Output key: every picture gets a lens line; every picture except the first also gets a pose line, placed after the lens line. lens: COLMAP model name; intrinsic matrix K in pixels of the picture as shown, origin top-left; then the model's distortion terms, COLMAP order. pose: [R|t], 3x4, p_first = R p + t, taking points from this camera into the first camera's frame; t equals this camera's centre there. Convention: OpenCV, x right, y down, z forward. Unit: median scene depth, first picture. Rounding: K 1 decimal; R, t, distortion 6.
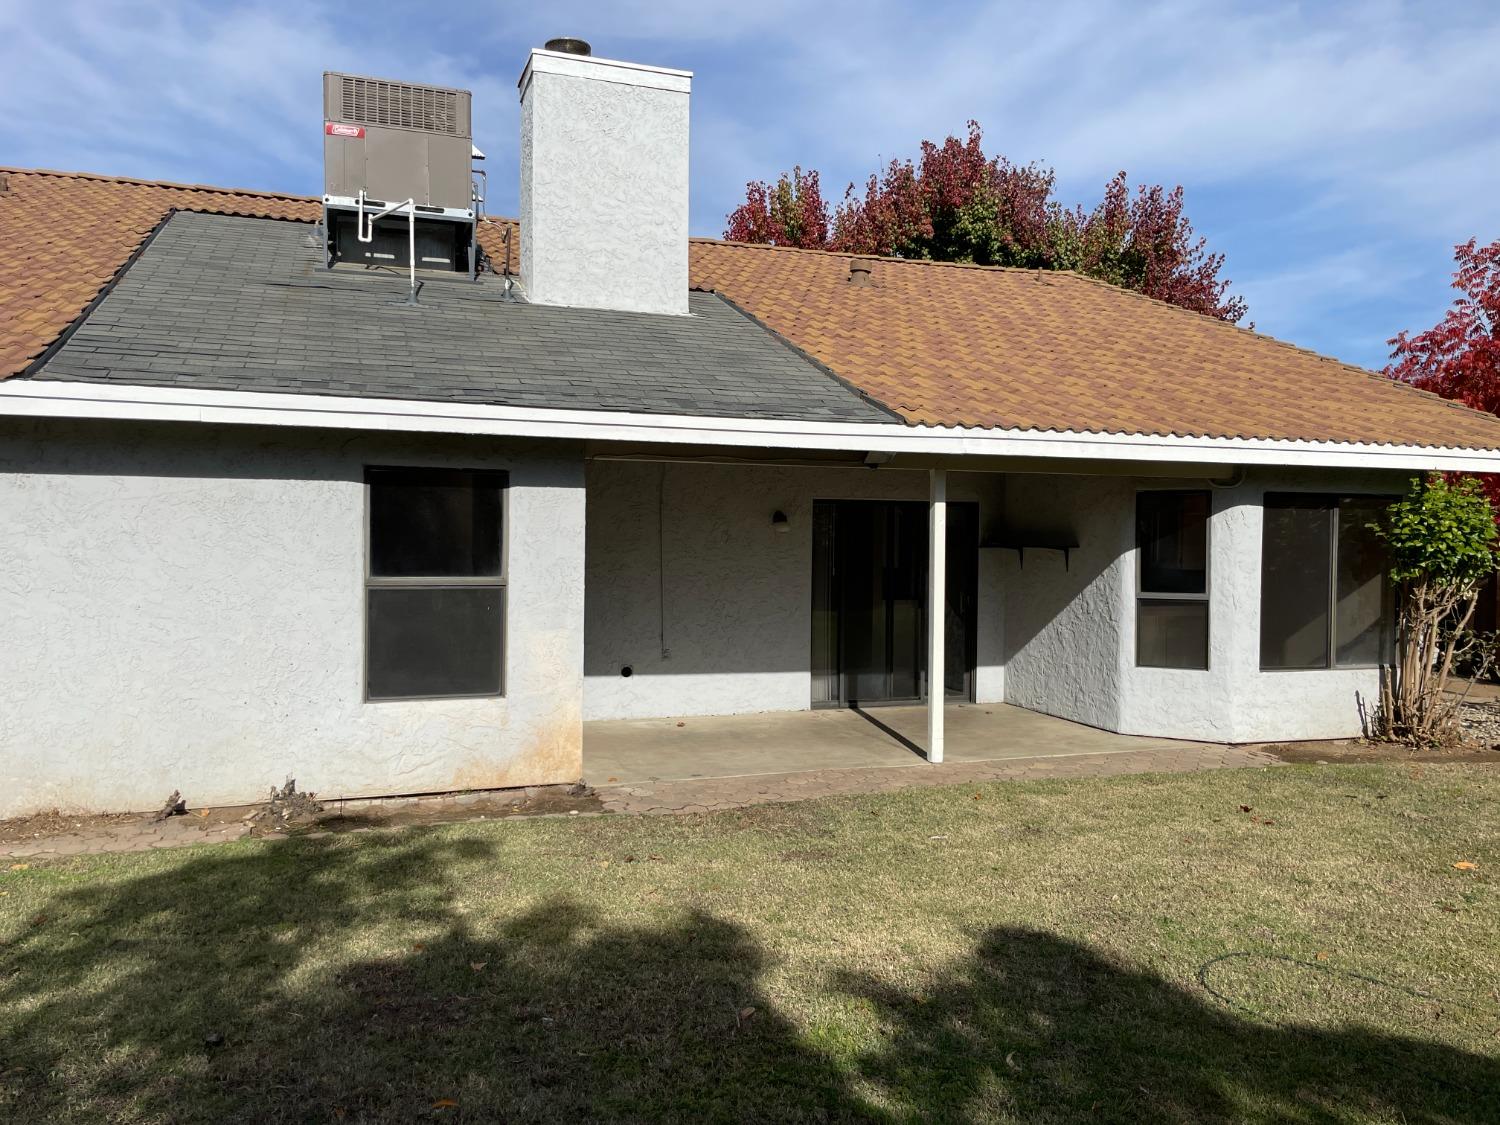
lens RADIAL K [[1143.3, 0, 748.2], [0, 1143.3, 574.8], [0, 0, 1]] dist [0.075677, -0.080101]
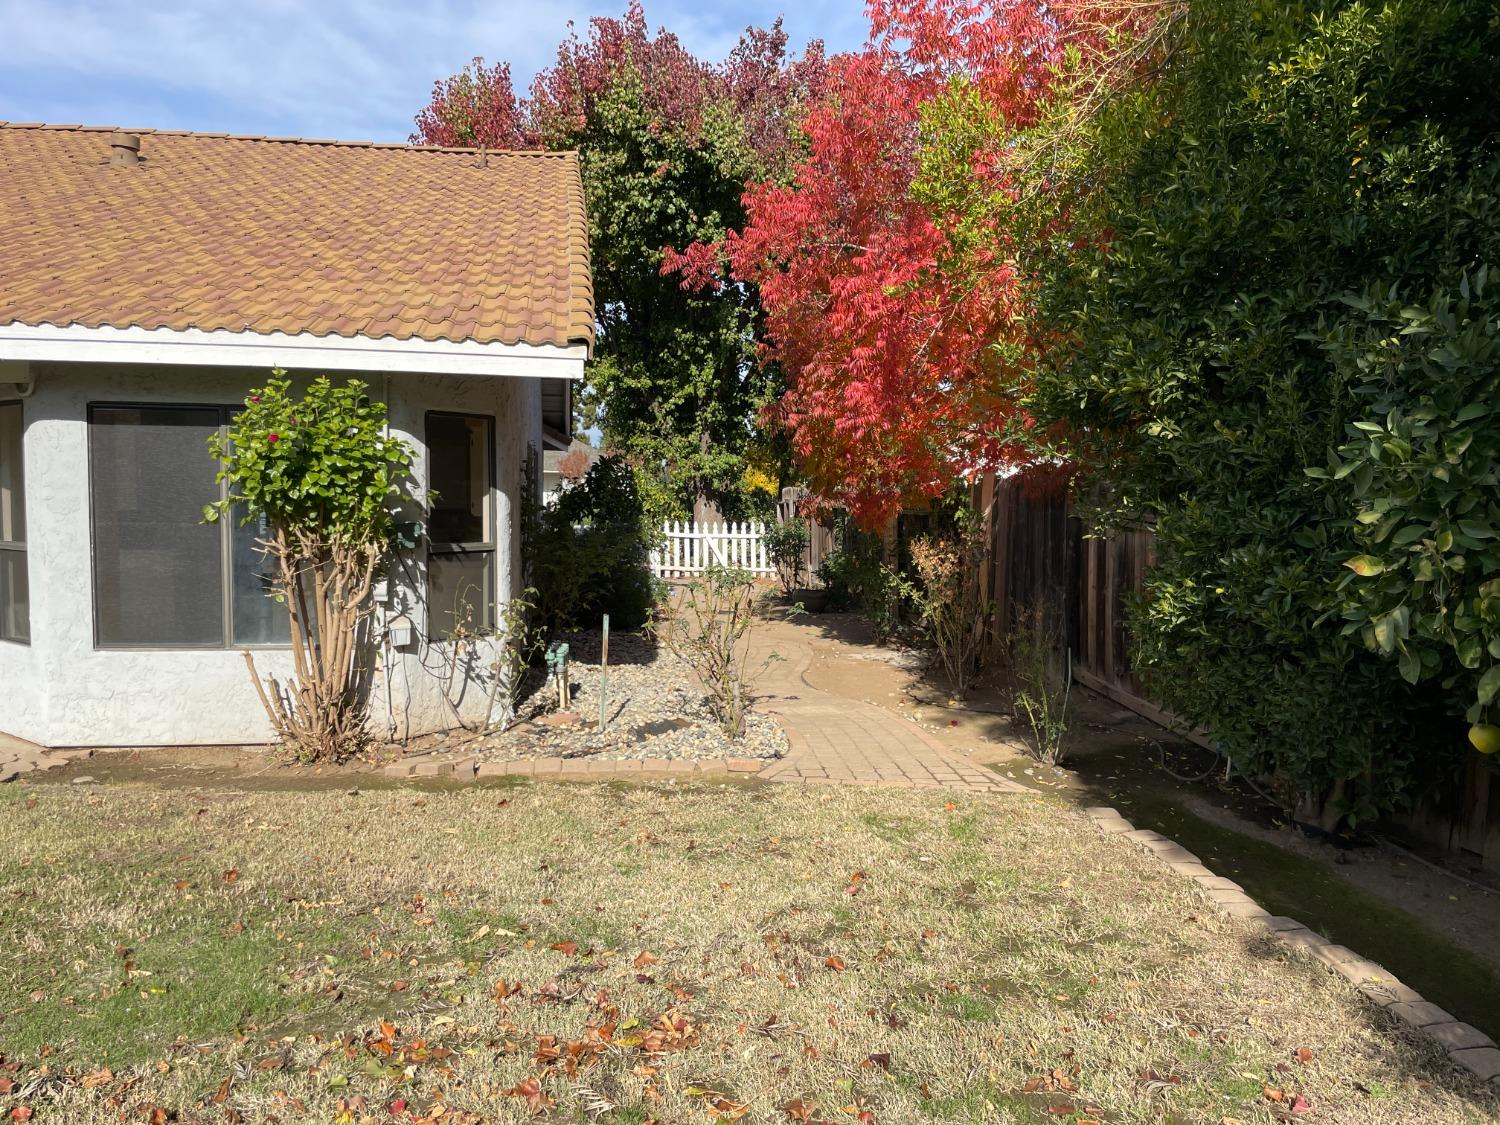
lens RADIAL K [[1143.3, 0, 748.2], [0, 1143.3, 574.8], [0, 0, 1]] dist [0.075677, -0.080101]
pose [[0.980990, 0.020877, -0.192932, 0.976004], [-0.013332, 0.999098, 0.040325, 0.001674], [0.193600, -0.036986, 0.980383, 0.362648]]
